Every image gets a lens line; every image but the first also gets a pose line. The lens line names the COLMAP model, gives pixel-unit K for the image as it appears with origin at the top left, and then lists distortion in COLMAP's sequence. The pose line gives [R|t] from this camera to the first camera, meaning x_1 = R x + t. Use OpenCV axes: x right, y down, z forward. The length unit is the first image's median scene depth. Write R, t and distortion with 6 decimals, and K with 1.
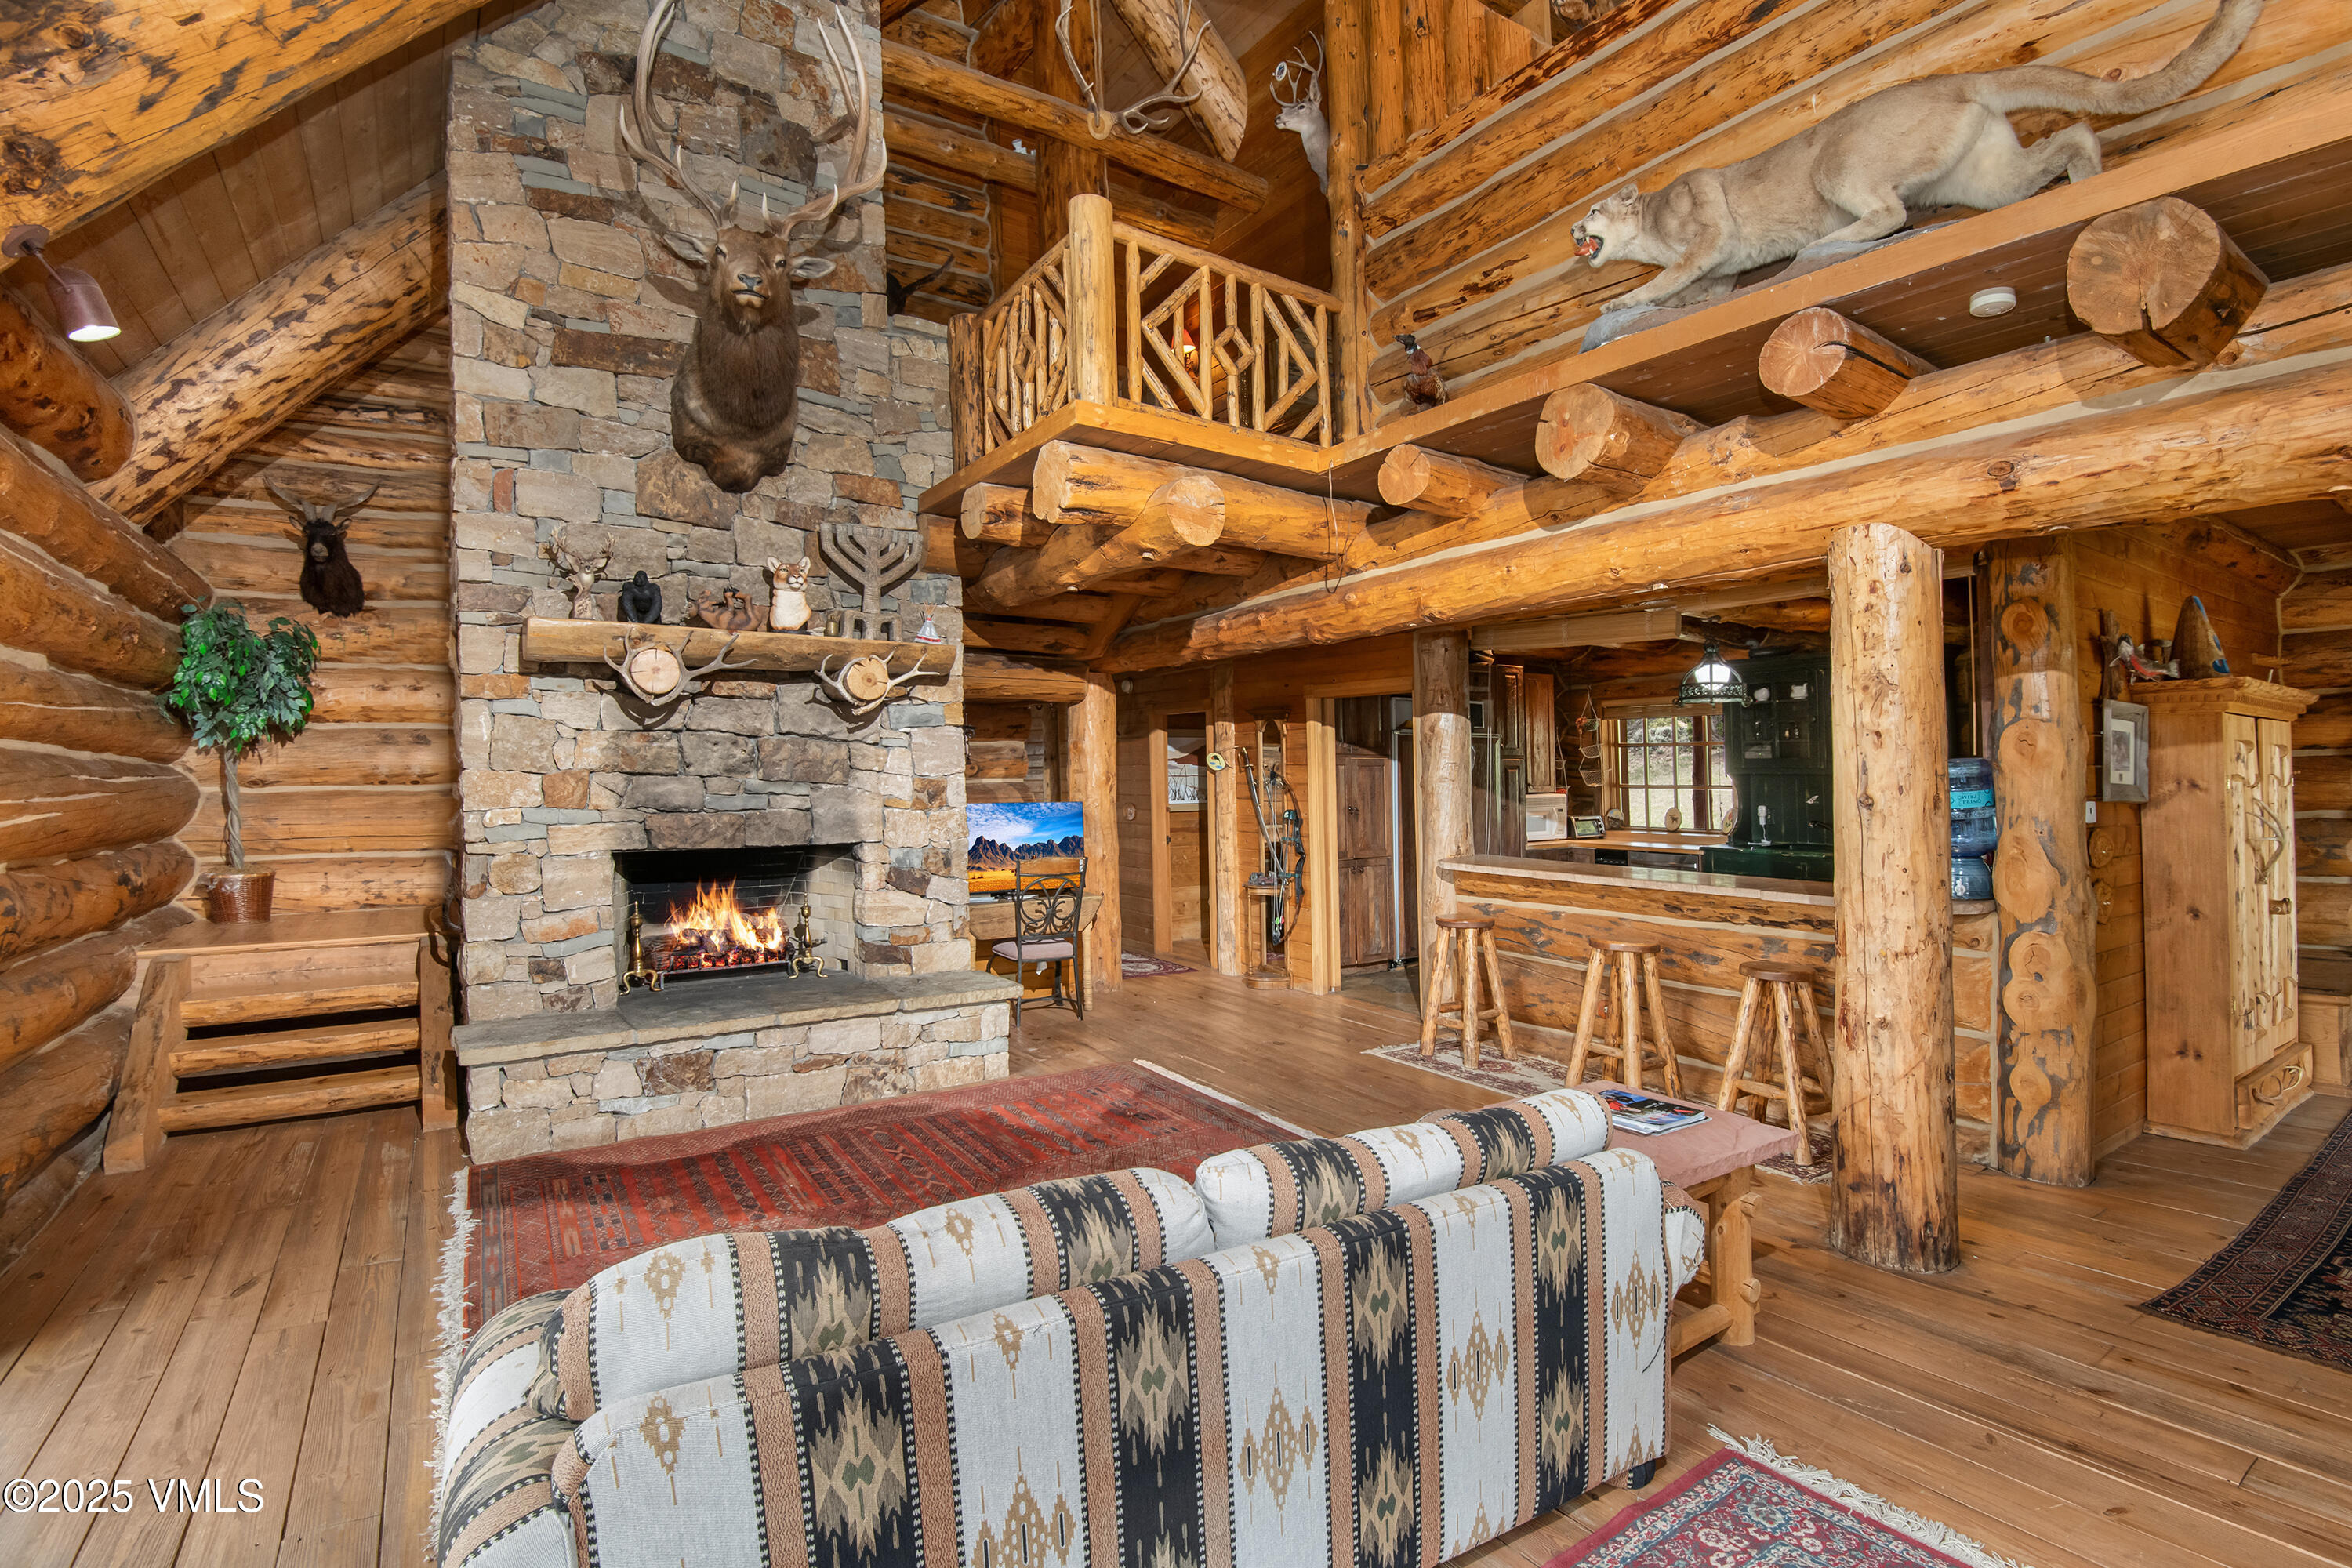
lens RADIAL K [[1080.0, 0, 1190.8], [0, 1080.0, 742.7], [0, 0, 1]] dist [-0.021281, -0.005282]
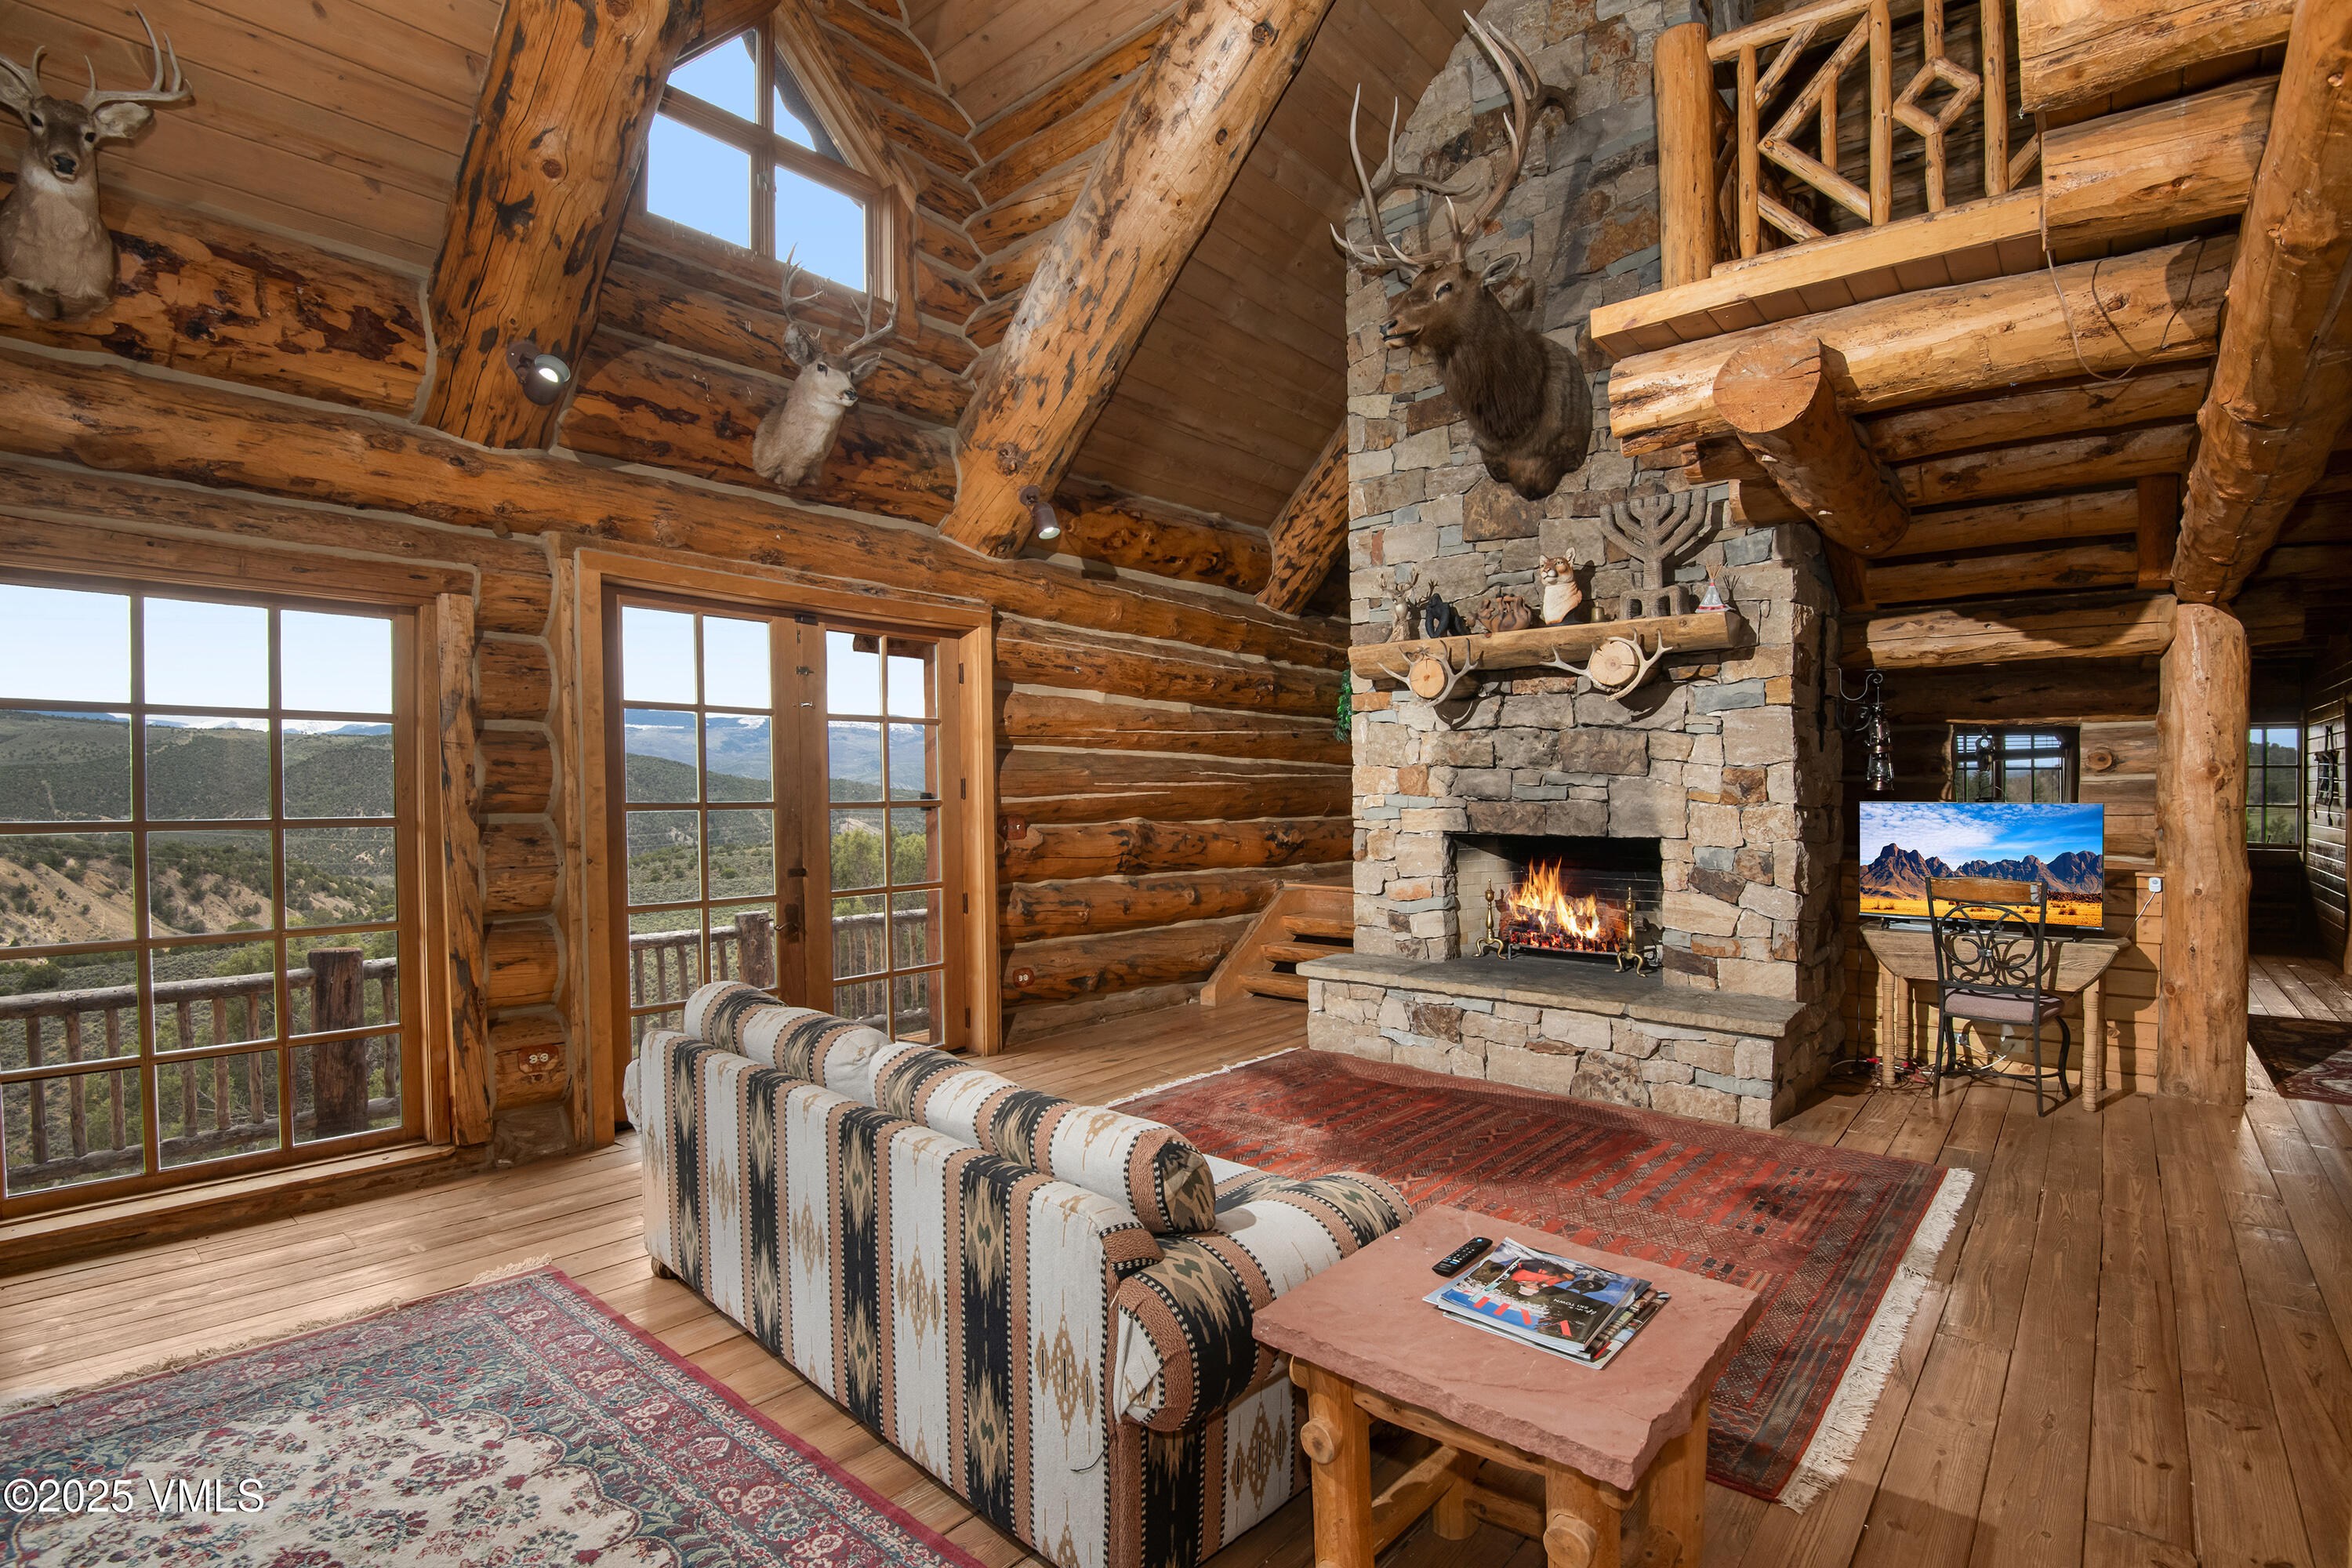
lens RADIAL K [[1080.0, 0, 1176.6], [0, 1080.0, 806.6], [0, 0, 1]] dist [-0.021281, -0.005282]
pose [[0.288389, 0.019843, -0.957308, 0.511558], [0.027132, 0.999214, 0.028885, 0.029634], [0.957129, -0.034303, 0.287624, 0.364680]]
